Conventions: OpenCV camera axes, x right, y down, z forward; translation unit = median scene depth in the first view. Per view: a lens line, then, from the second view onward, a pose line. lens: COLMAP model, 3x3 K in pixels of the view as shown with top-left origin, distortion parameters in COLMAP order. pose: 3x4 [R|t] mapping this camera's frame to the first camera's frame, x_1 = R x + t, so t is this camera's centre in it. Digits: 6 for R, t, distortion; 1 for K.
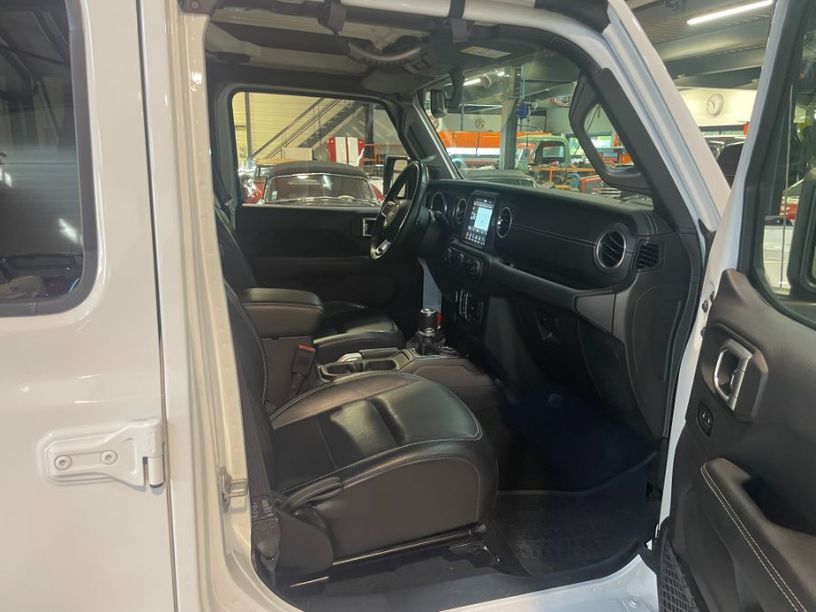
lens RADIAL K [[618.7, 0, 419.0], [0, 618.7, 308.4], [0, 0, 1]] dist [0.090018, -0.120598]
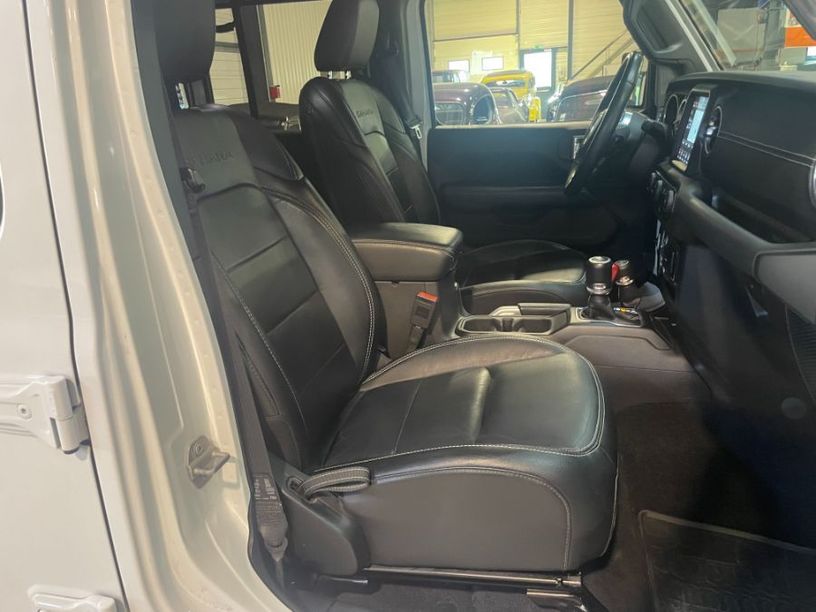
lens RADIAL K [[618.7, 0, 400.0], [0, 618.7, 307.2], [0, 0, 1]] dist [0.090018, -0.120598]
pose [[0.862683, 0.098973, -0.495966, 0.175183], [-0.044989, 0.991794, 0.119665, -0.017535], [0.503740, -0.080920, 0.860057, 0.229432]]
